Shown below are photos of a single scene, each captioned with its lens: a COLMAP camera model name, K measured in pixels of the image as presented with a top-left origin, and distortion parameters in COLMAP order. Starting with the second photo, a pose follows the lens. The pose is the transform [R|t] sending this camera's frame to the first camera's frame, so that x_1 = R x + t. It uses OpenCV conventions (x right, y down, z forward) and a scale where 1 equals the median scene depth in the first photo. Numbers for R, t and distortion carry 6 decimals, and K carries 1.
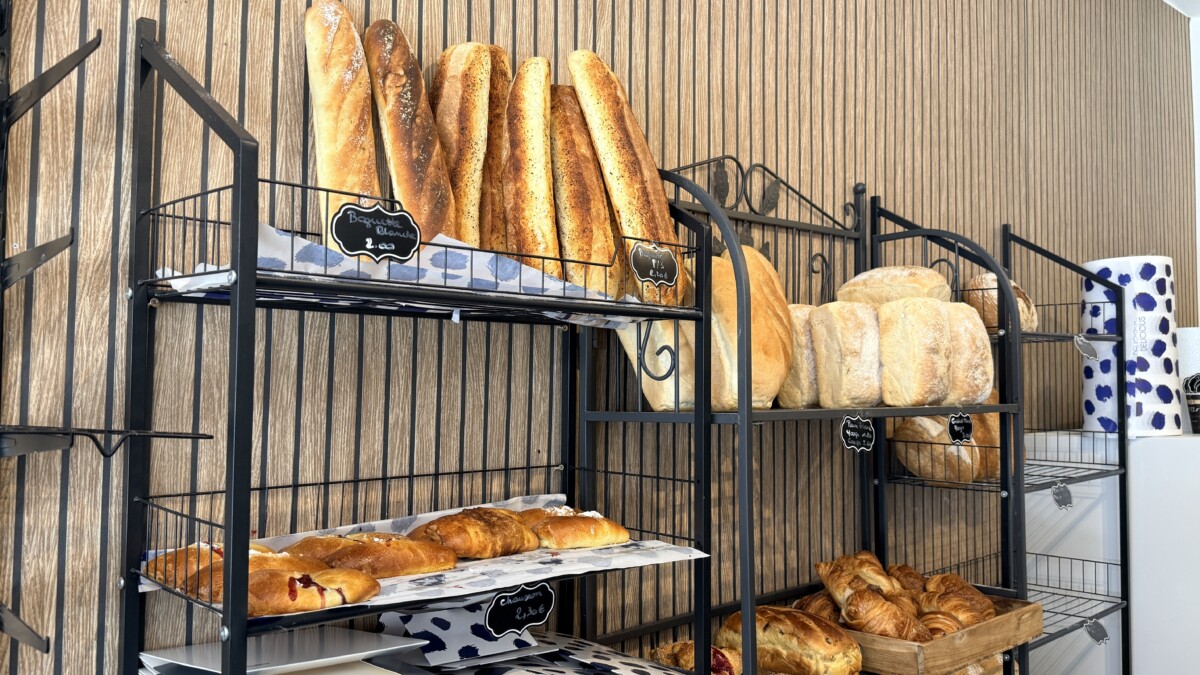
lens RADIAL K [[974.1, 0, 598.0], [0, 974.1, 331.3], [0, 0, 1]] dist [0.068466, -0.078979]
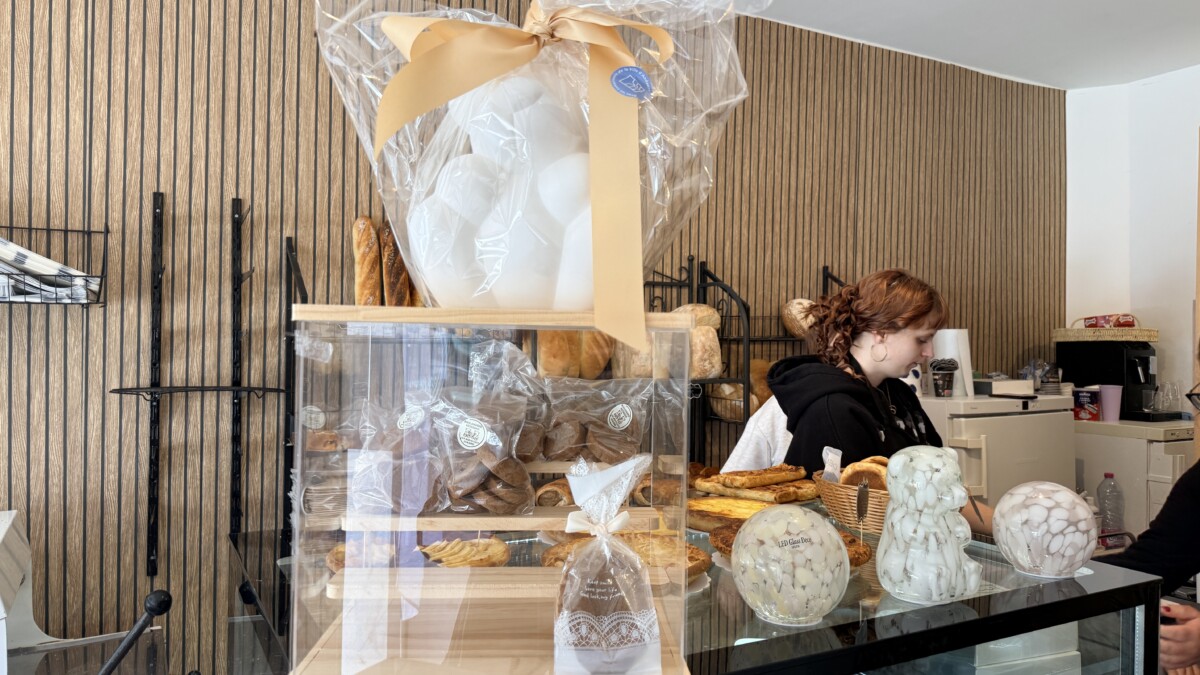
lens RADIAL K [[895.9, 0, 643.9], [0, 895.9, 322.7], [0, 0, 1]] dist [0.056708, -0.010321]
pose [[0.976089, 0.000436, -0.217369, 0.952179], [0.007719, 0.999298, 0.036667, -0.152477], [0.217232, -0.037468, 0.975401, -1.123981]]
